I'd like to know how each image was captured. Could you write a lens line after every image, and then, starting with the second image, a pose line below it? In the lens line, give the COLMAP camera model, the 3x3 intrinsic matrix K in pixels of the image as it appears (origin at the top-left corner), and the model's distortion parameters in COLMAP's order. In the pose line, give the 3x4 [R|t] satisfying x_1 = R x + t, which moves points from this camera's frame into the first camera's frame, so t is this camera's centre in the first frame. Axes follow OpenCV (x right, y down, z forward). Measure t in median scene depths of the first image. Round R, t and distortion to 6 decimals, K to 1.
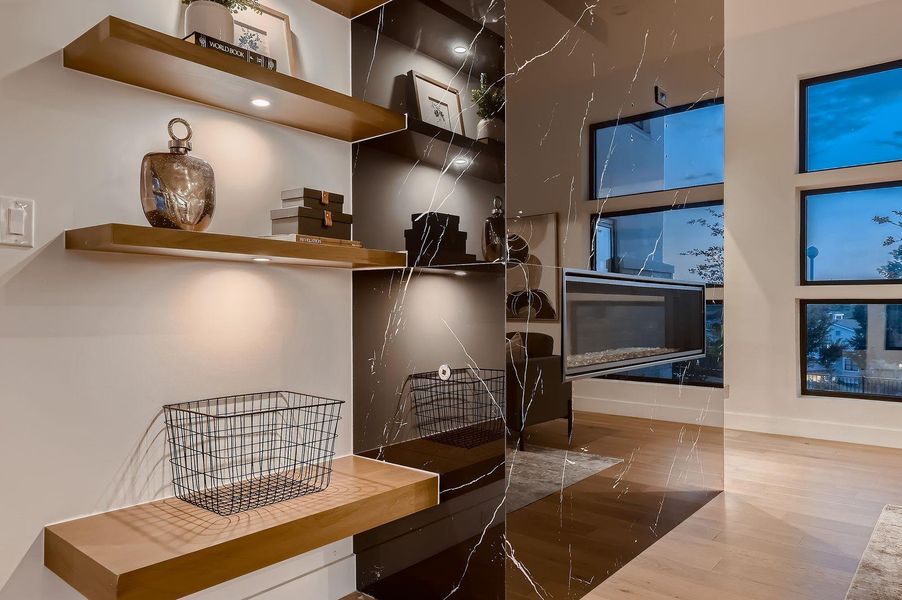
lens RADIAL K [[617.3, 0, 451.4], [0, 617.3, 300.9], [0, 0, 1]] dist [0.046632, 0.001063]
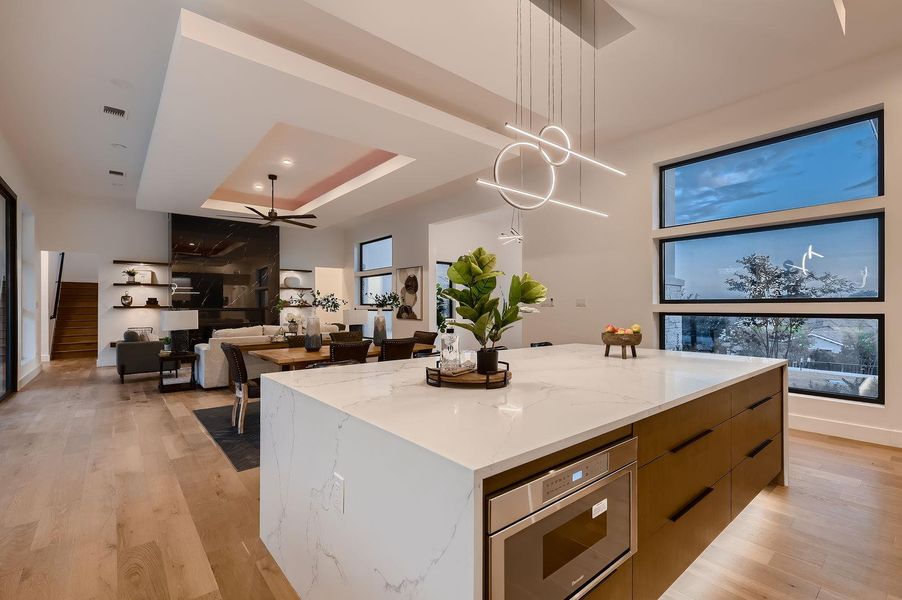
lens RADIAL K [[407.3, 0, 449.6], [0, 407.3, 302.0], [0, 0, 1]] dist [-0.000394, 0.000382]
pose [[0.983250, -0.014095, -0.181715, 1.431321], [0.013175, 0.999894, -0.006269, -0.022986], [0.181784, 0.003770, 0.983331, -1.051273]]
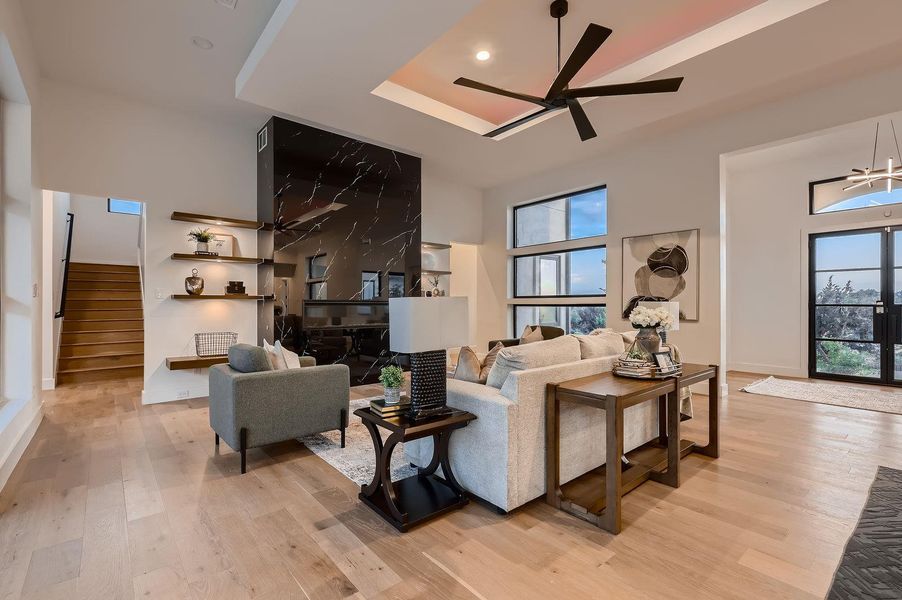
lens RADIAL K [[407.3, 0, 452.2], [0, 407.3, 303.6], [0, 0, 1]] dist [-0.000394, 0.000382]
pose [[0.985682, -0.010262, -0.168300, 0.588567], [0.010540, 0.999944, 0.000757, -0.009360], [0.168283, -0.002520, 0.985735, -0.489213]]
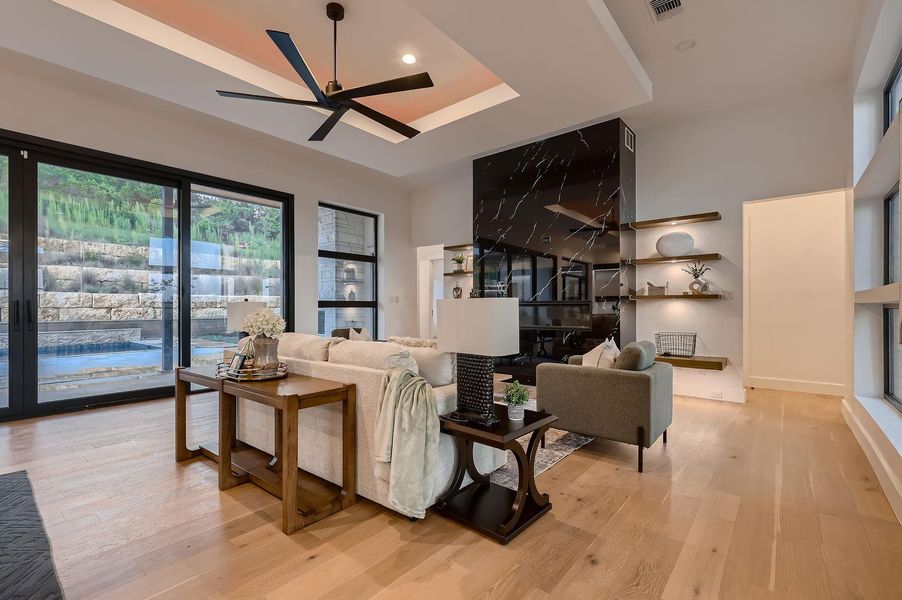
lens RADIAL K [[407.3, 0, 449.3], [0, 407.3, 307.6], [0, 0, 1]] dist [-0.000394, 0.000382]
pose [[-0.006327, -0.006691, -0.999958, 1.248431], [0.008396, 0.999942, -0.006744, 0.002837], [0.999945, -0.008438, -0.006270, 0.303956]]
